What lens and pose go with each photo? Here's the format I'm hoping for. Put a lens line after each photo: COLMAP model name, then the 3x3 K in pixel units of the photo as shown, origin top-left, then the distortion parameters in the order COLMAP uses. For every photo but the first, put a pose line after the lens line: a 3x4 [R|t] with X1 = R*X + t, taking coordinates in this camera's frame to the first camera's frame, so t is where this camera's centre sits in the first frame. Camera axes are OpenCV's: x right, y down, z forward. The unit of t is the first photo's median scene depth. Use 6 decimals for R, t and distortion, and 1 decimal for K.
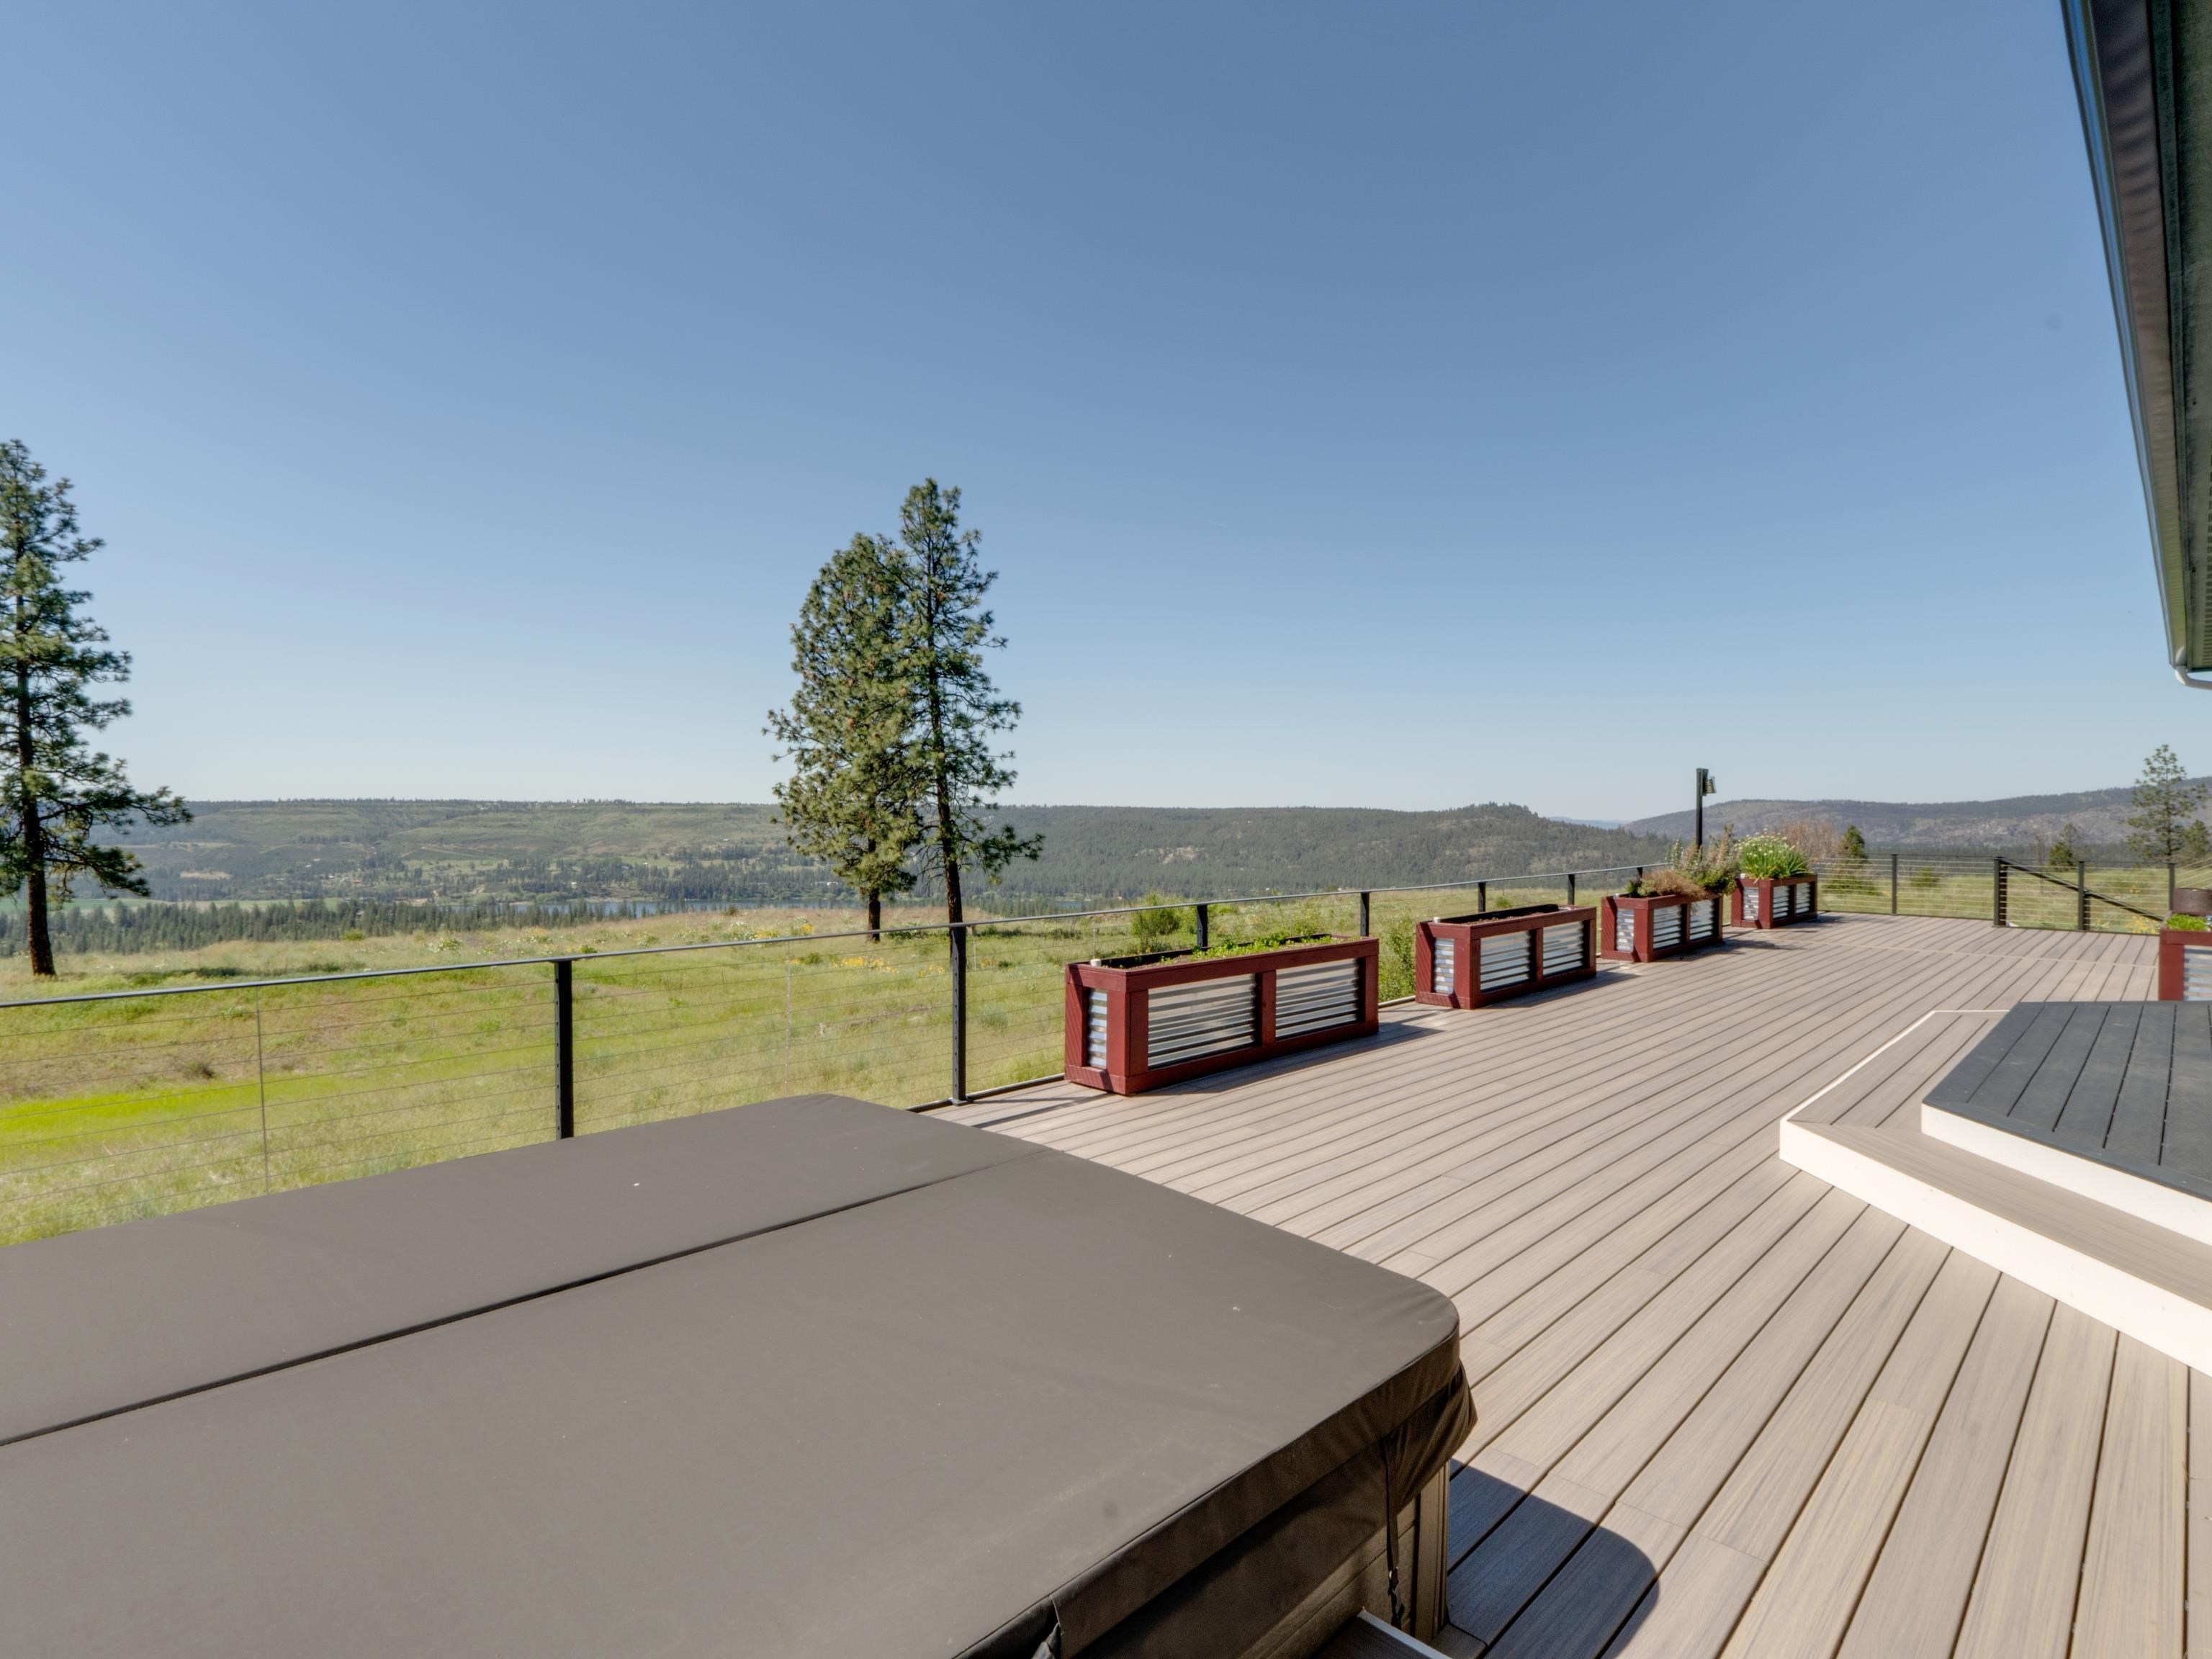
lens RADIAL K [[1120.3, 0, 1106.0], [0, 1120.3, 829.5], [0, 0, 1]] dist [0.002403, -0.000129]
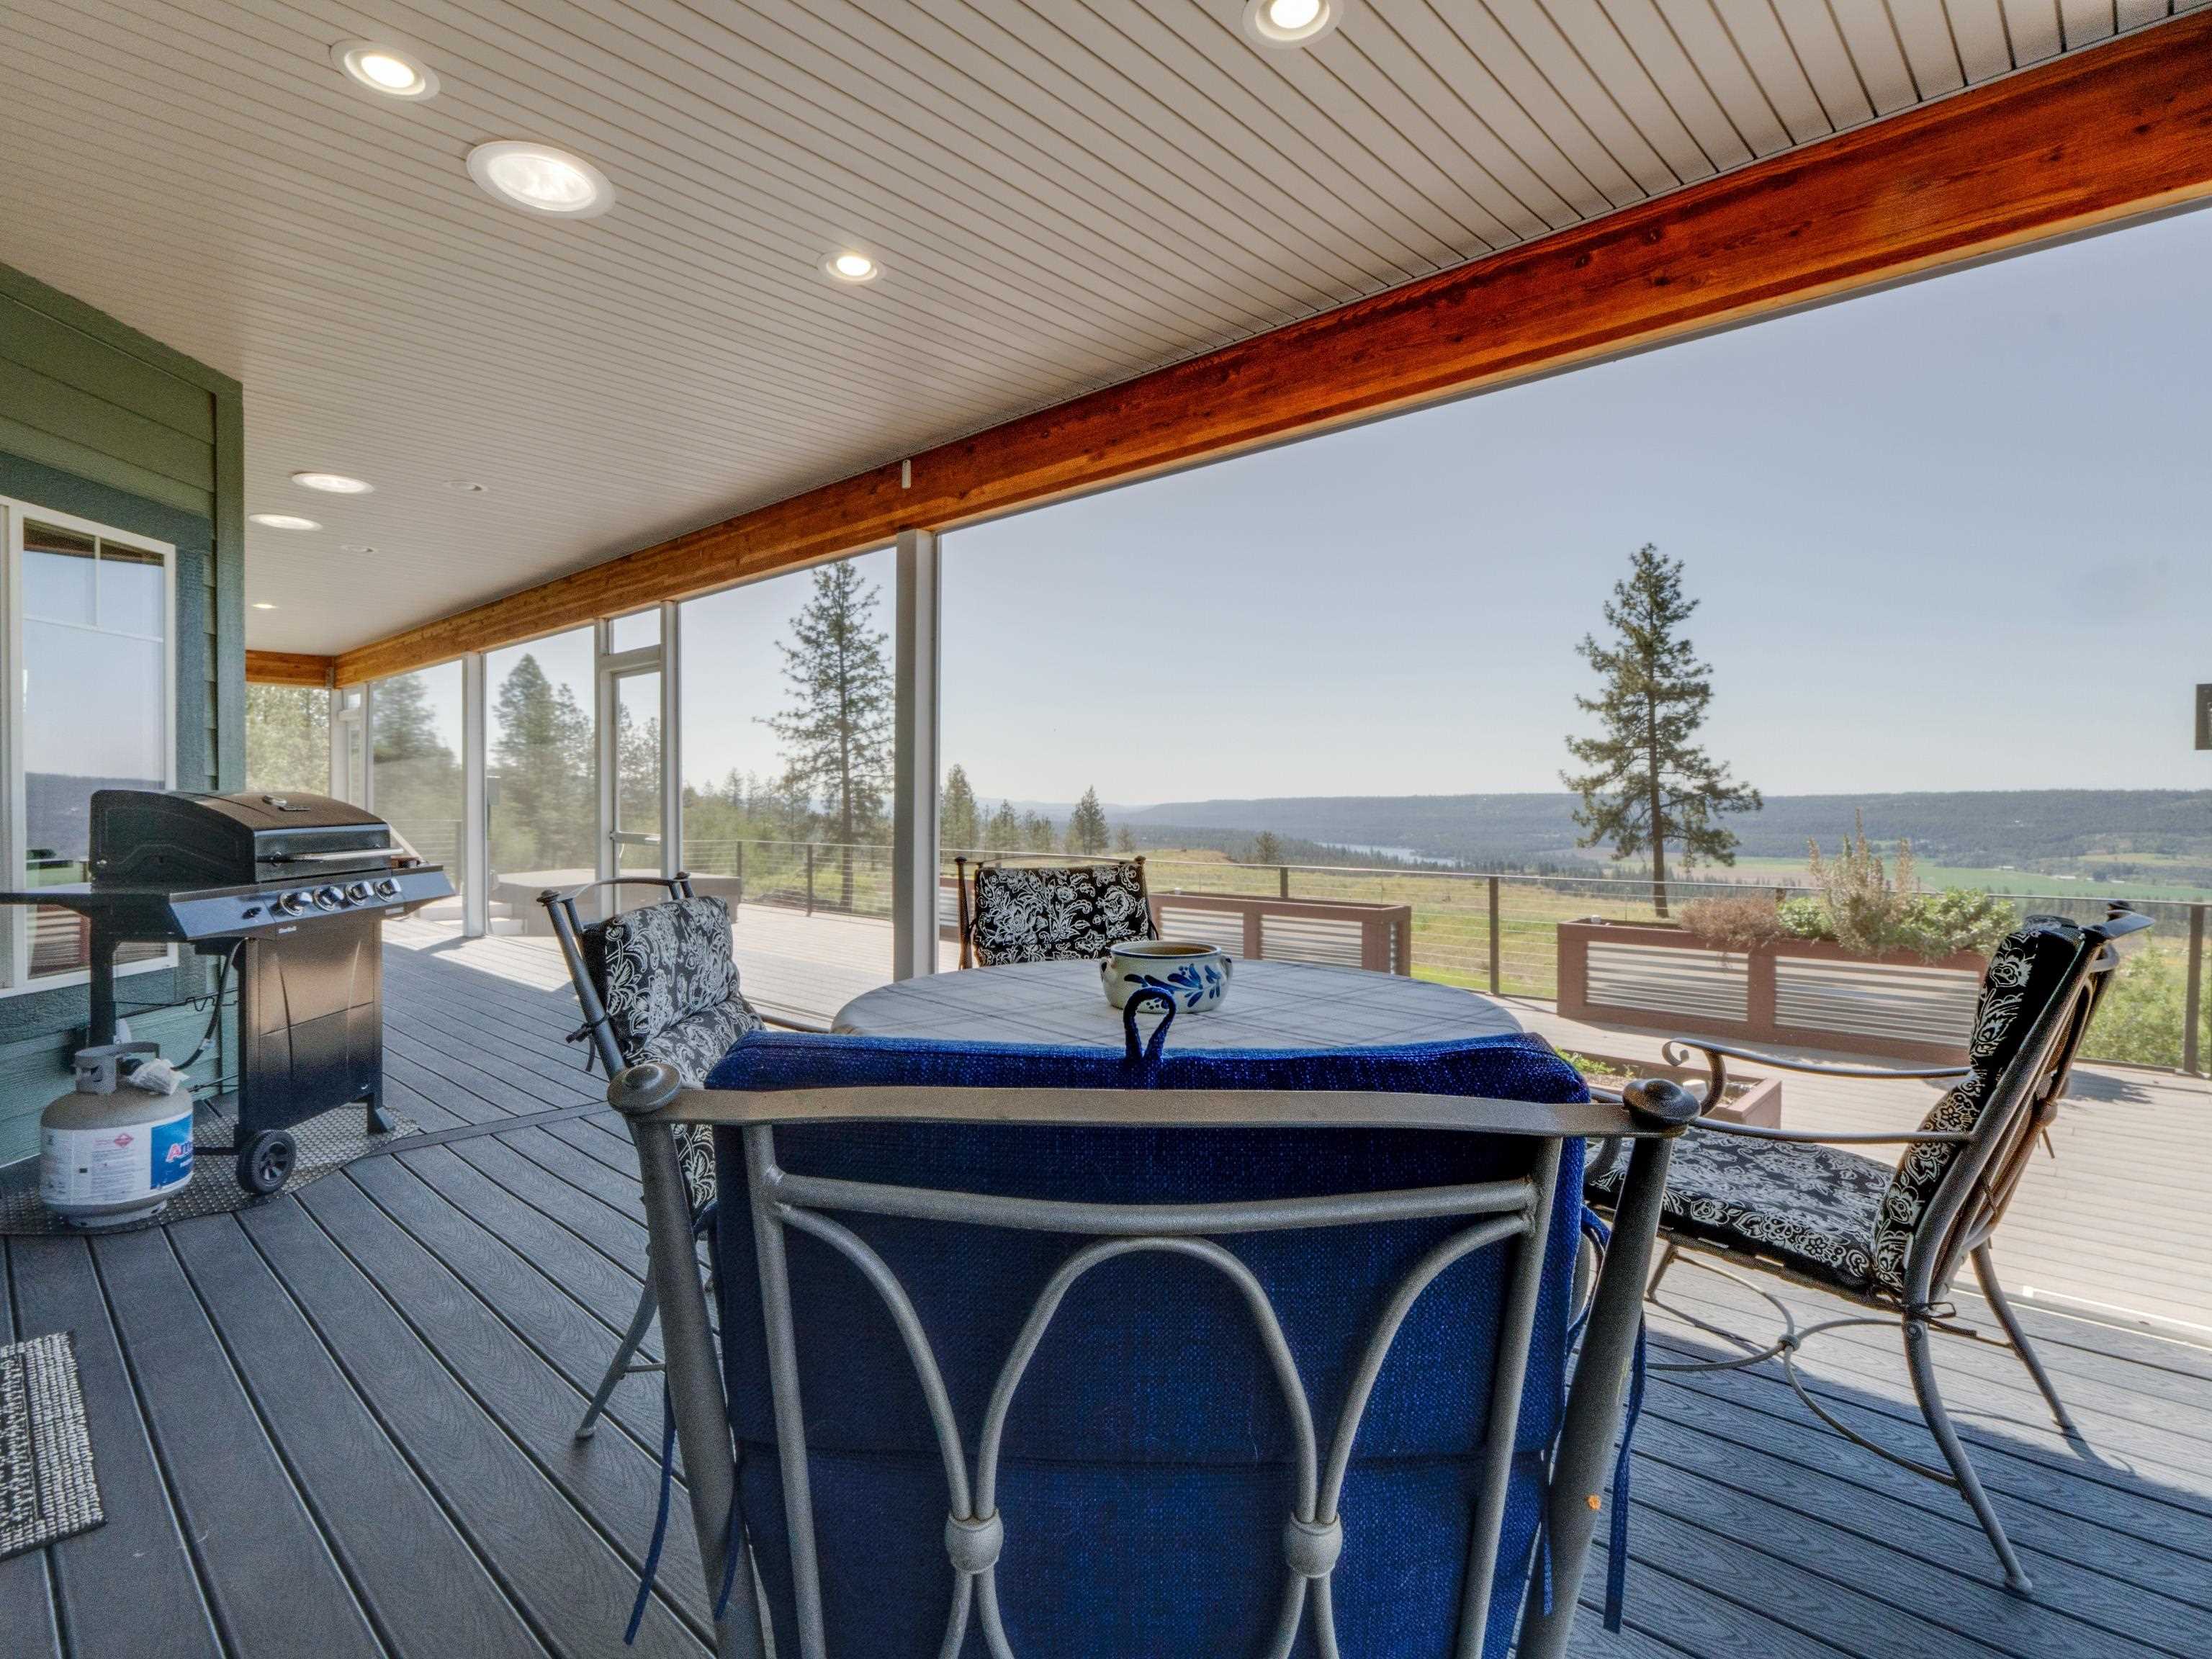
lens RADIAL K [[1100.2, 0, 1106.0], [0, 1100.2, 829.5], [0, 0, 1]] dist [-0.011306, -0.001352]
pose [[0.027357, 0.020332, -0.999419, 0.411698], [-0.010175, 0.999747, 0.020060, -0.001022], [0.999574, 0.009620, 0.027557, 0.254866]]
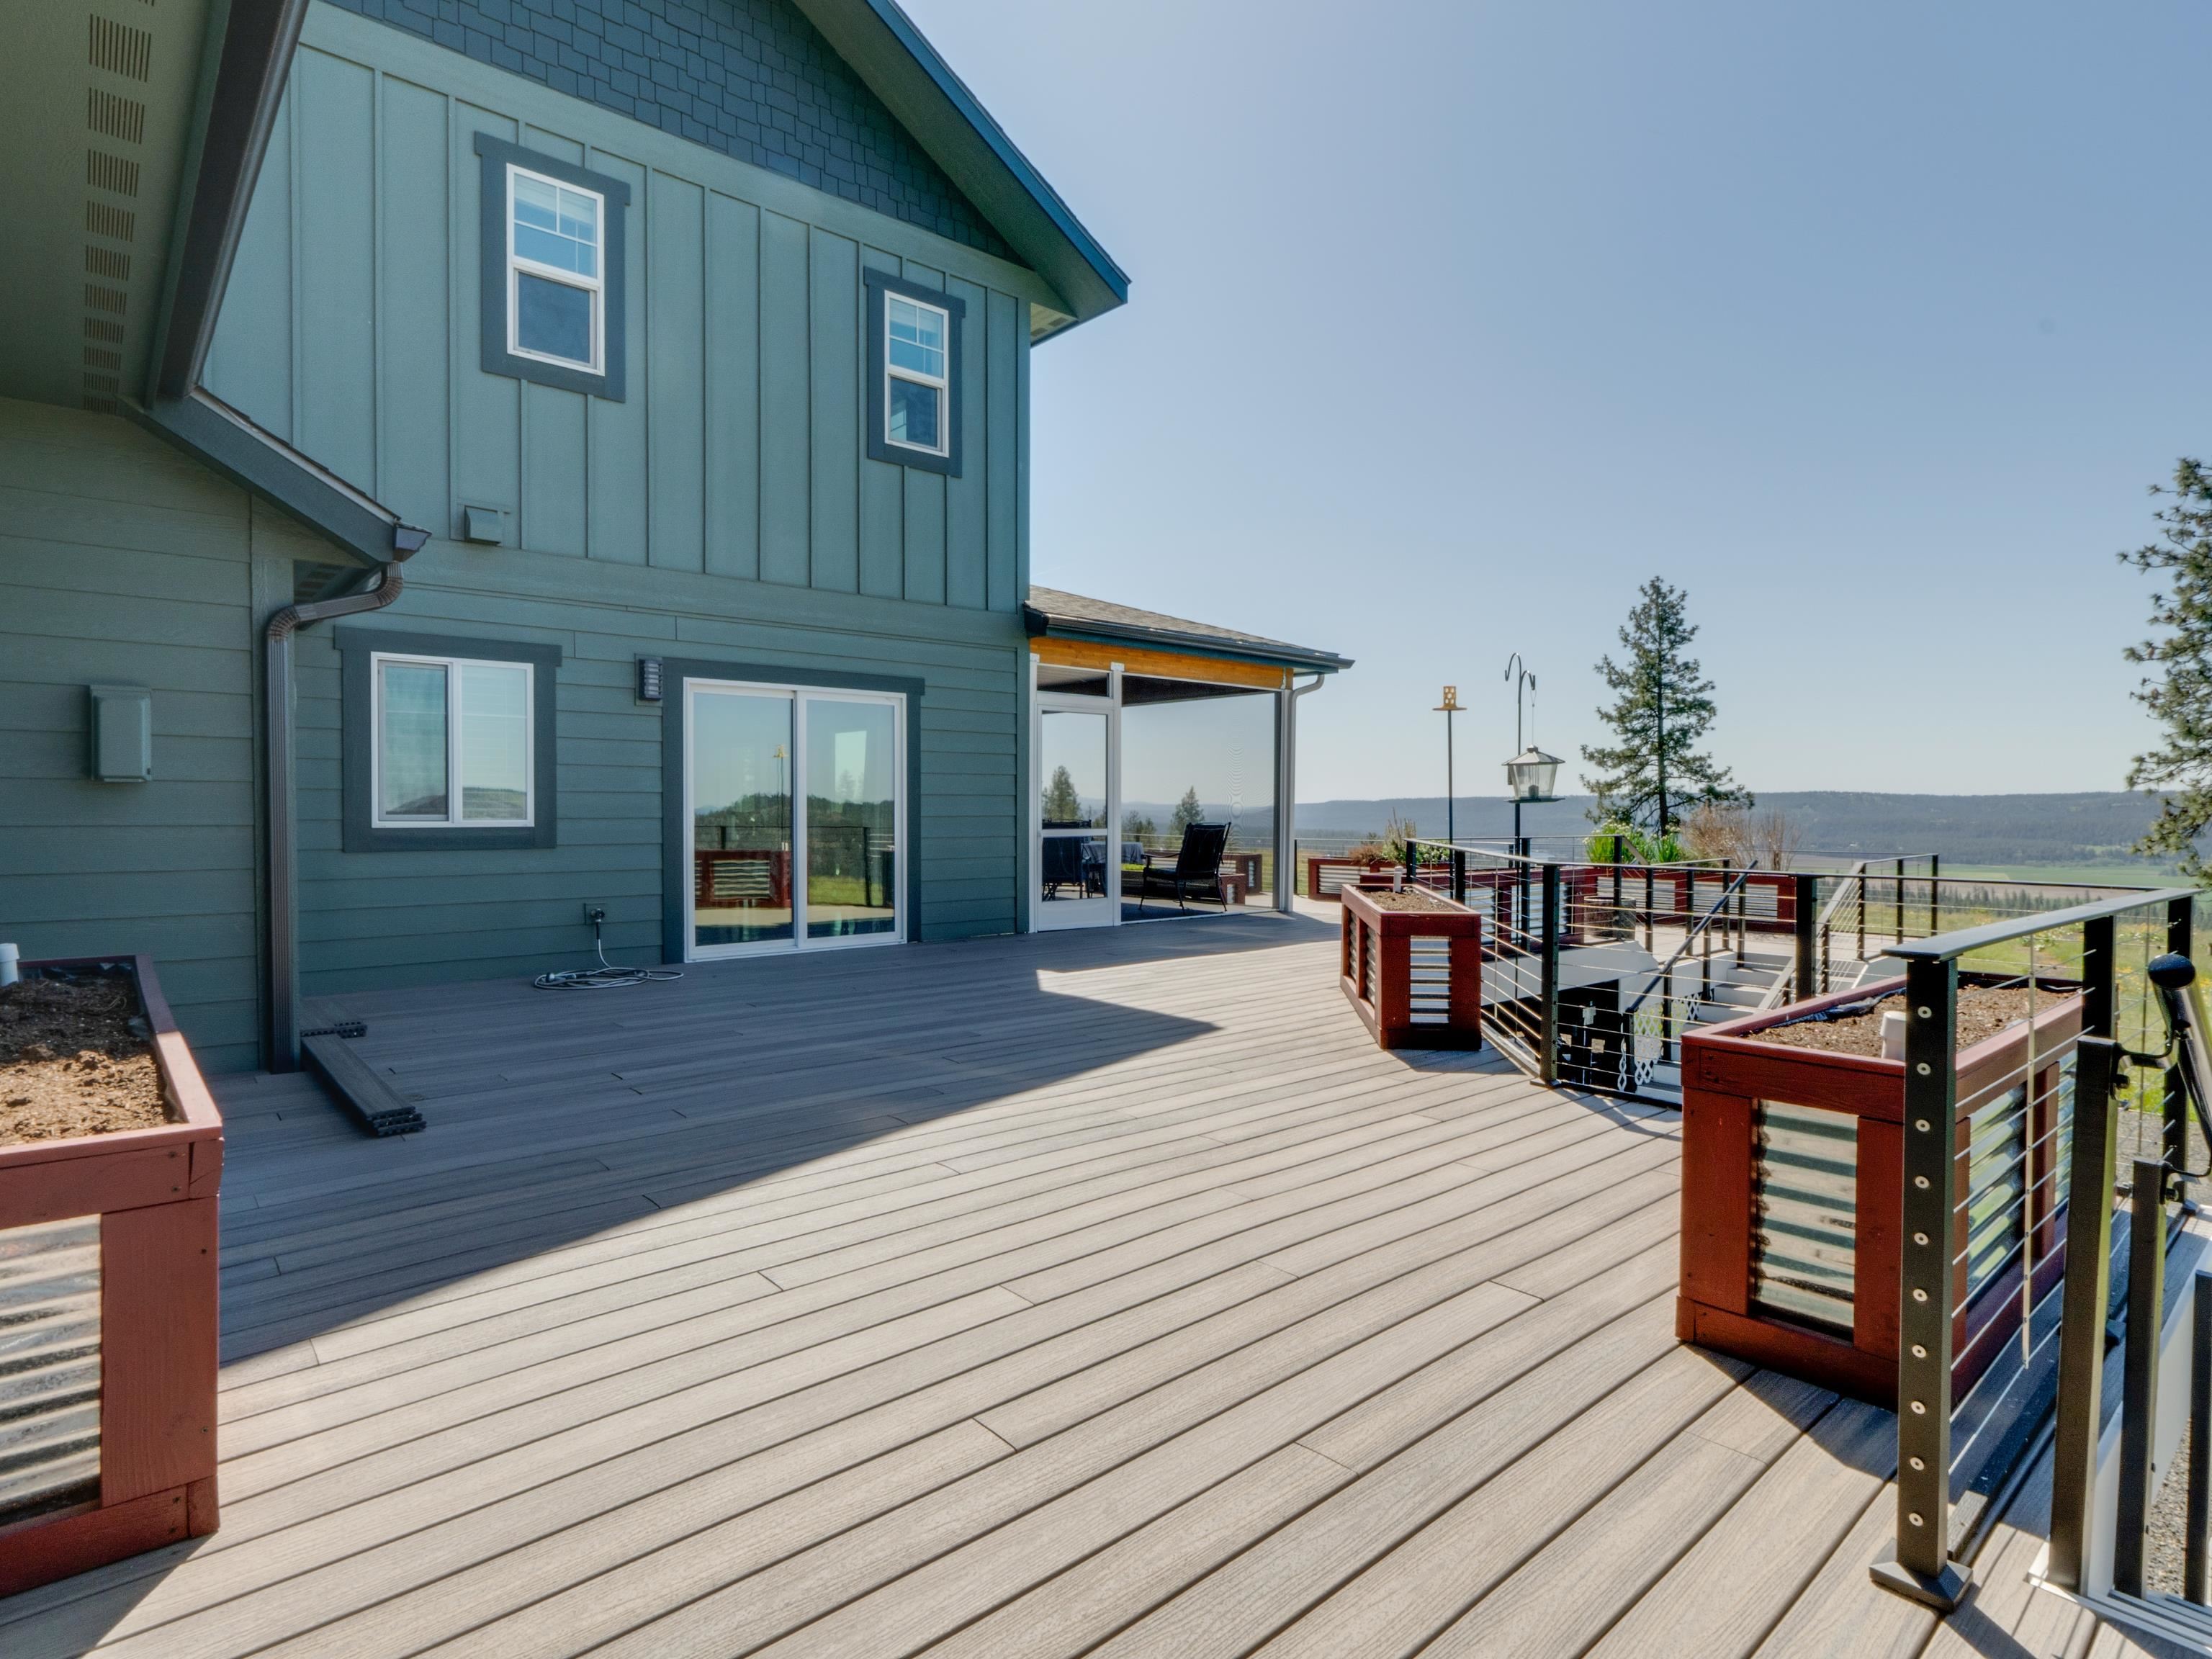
lens RADIAL K [[1155.6, 0, 1106.0], [0, 1155.6, 829.5], [0, 0, 1]] dist [-0.011274, -0.000688]
pose [[-0.070119, 0.018230, -0.997372, 0.752232], [-0.009307, 0.999778, 0.018929, -0.000136], [0.997495, 0.010610, -0.069933, 0.301135]]
